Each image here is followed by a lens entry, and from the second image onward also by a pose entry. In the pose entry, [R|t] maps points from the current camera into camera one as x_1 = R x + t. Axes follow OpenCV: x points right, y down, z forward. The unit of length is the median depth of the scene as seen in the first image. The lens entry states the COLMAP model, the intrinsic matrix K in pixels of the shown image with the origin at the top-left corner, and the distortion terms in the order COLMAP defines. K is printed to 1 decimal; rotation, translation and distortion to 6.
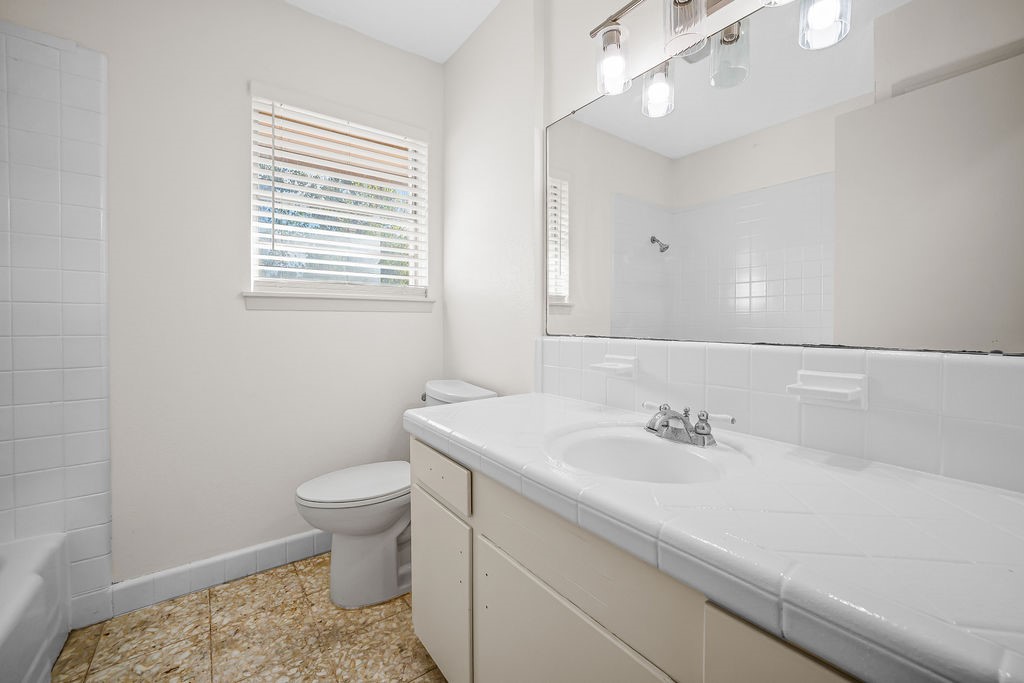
lens RADIAL K [[417.4, 0, 528.3], [0, 417.4, 322.6], [0, 0, 1]] dist [-0.000533, -0.000066]
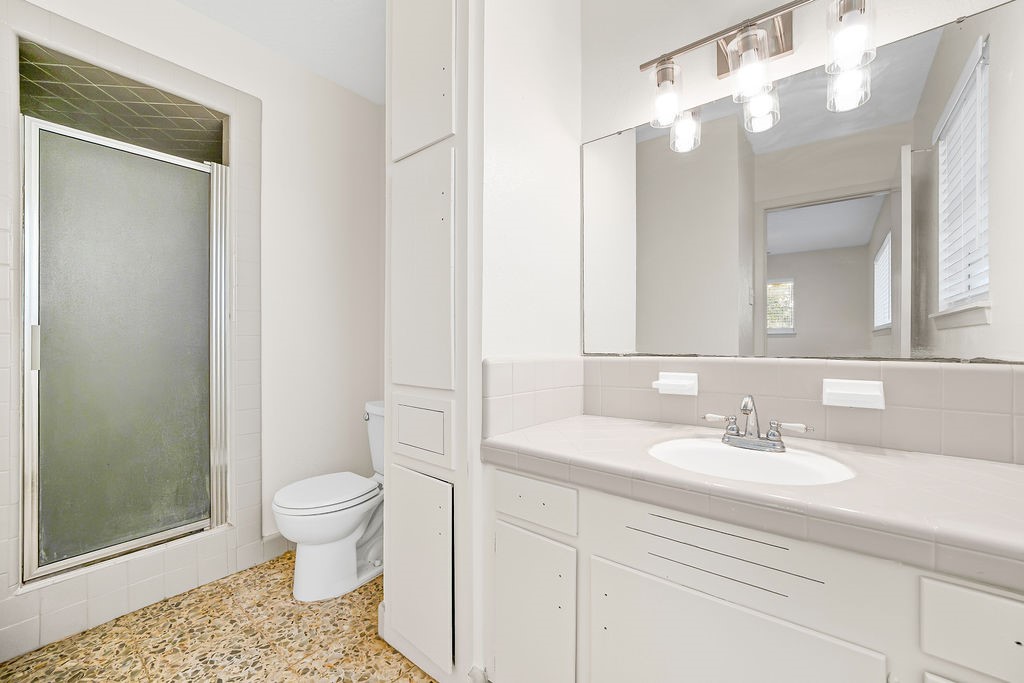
lens RADIAL K [[410.3, 0, 512.0], [0, 410.3, 341.5], [0, 0, 1]] dist [-0.017718, -0.000047]
pose [[0.965575, -0.012533, 0.259824, -0.444983], [0.009373, 0.999866, 0.013397, -0.017027], [-0.259957, -0.010500, 0.965563, 0.084636]]
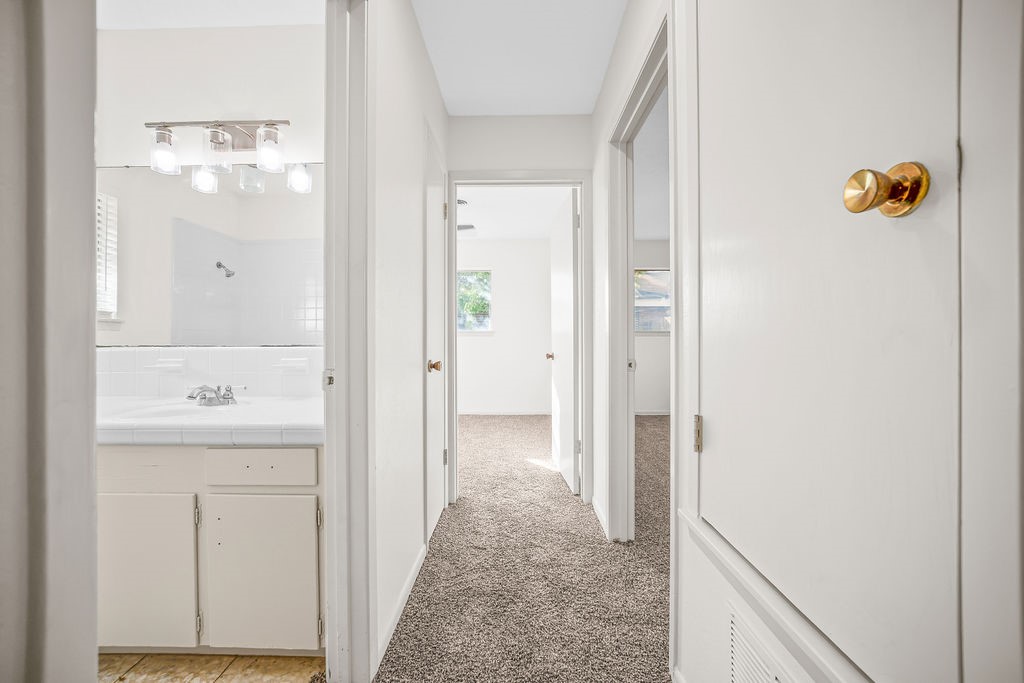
lens RADIAL K [[410.3, 0, 512.0], [0, 410.3, 341.5], [0, 0, 1]] dist [-0.017718, -0.000047]
pose [[0.635456, -0.000188, 0.772137, -0.111837], [0.005103, 0.999979, -0.003957, 0.036142], [-0.772121, 0.006455, 0.635443, -0.811318]]
